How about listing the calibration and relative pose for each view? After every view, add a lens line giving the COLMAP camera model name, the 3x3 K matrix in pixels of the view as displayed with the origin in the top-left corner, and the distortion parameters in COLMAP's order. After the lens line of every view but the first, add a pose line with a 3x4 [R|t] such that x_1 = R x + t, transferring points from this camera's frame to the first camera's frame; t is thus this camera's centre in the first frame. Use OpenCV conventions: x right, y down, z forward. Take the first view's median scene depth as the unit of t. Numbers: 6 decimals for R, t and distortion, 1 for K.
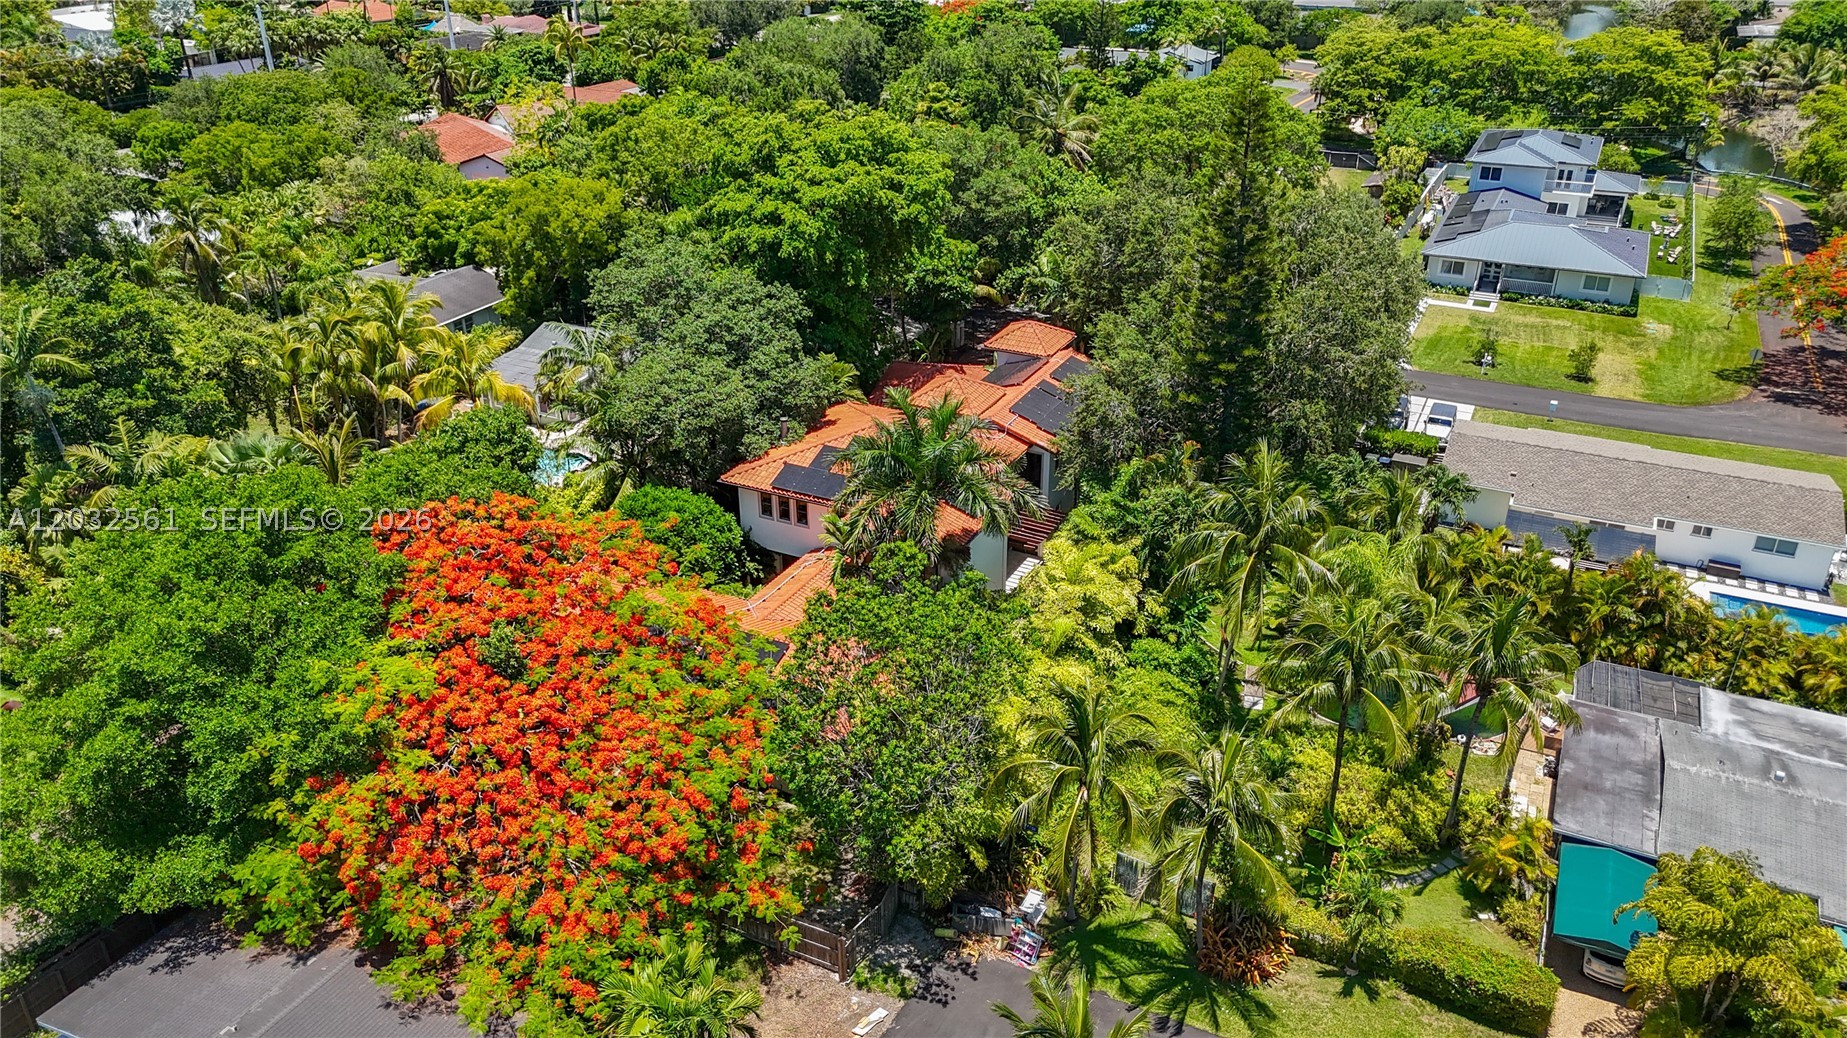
lens RADIAL K [[1273.3, 0, 928.5], [0, 1273.3, 526.7], [0, 0, 1]] dist [0.076668, -0.066379]
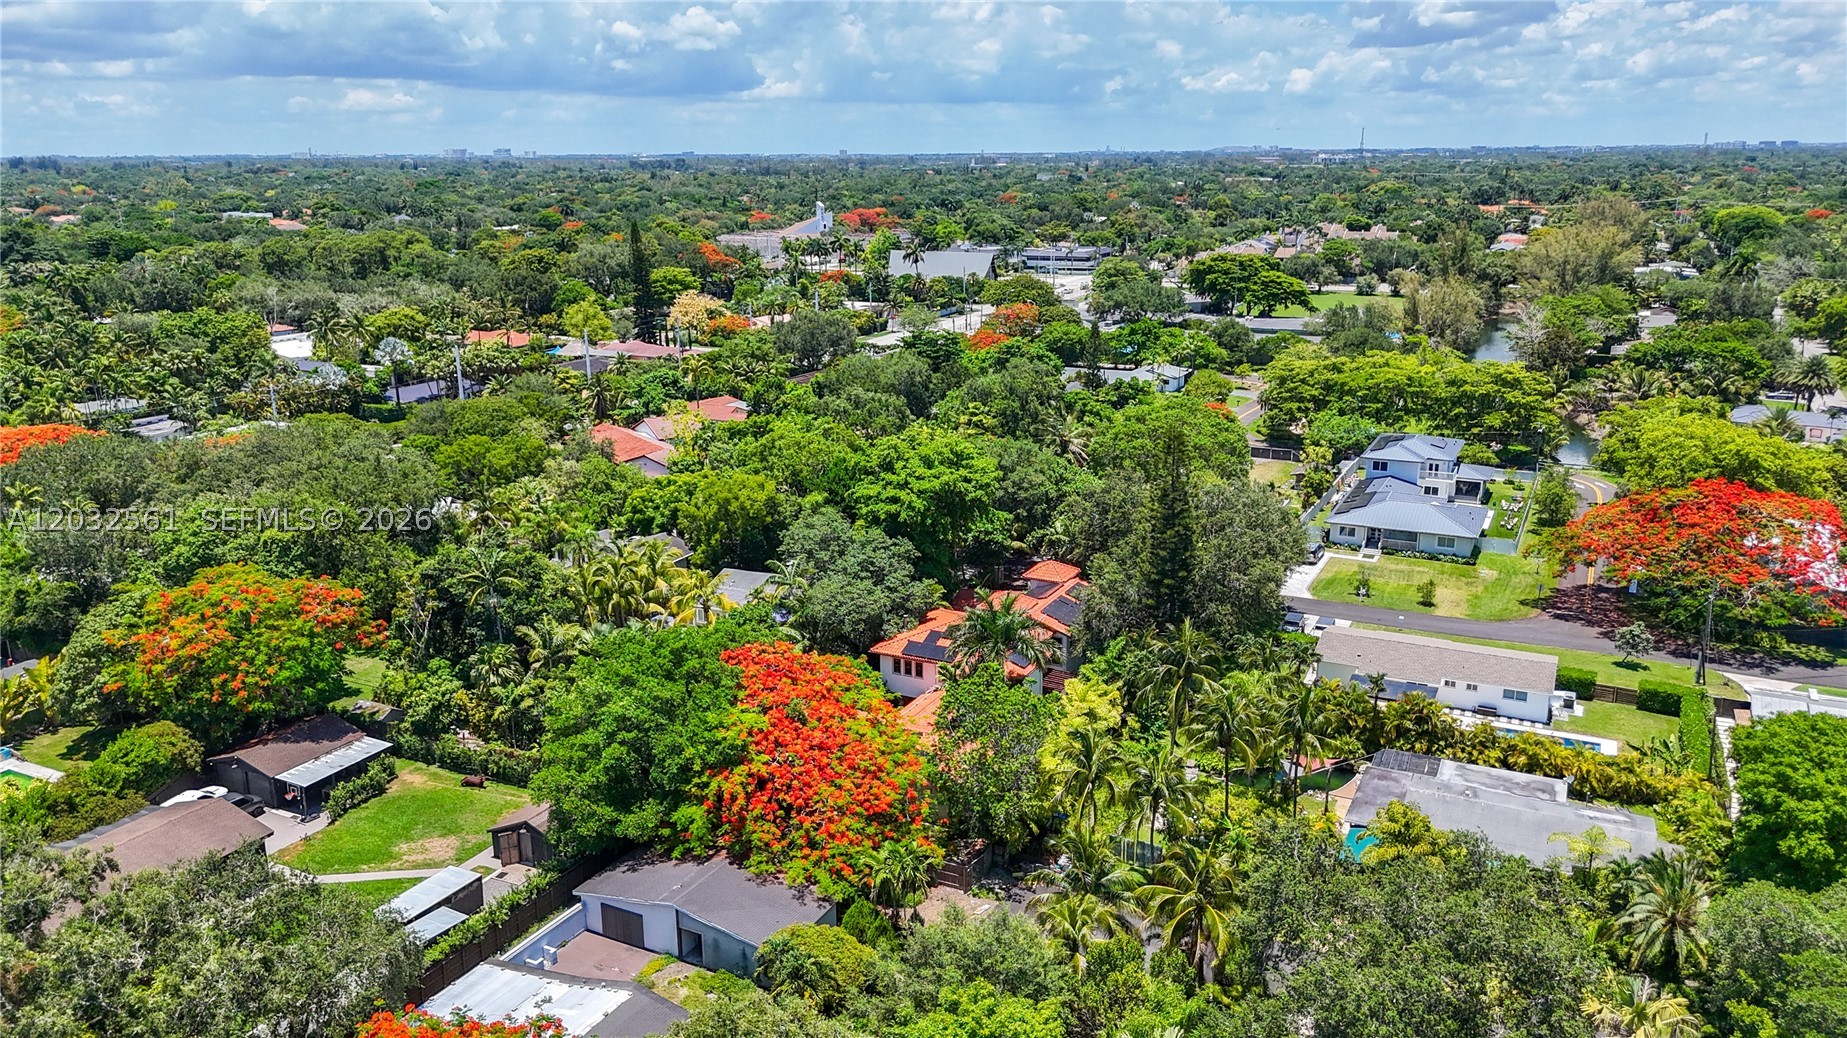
lens RADIAL K [[1273.3, 0, 928.5], [0, 1273.3, 526.7], [0, 0, 1]] dist [0.076668, -0.066379]
pose [[0.999962, -0.004543, -0.007474, -0.062943], [0.002868, 0.977588, -0.210507, 0.134385], [0.008263, 0.210478, 0.977564, -0.576043]]
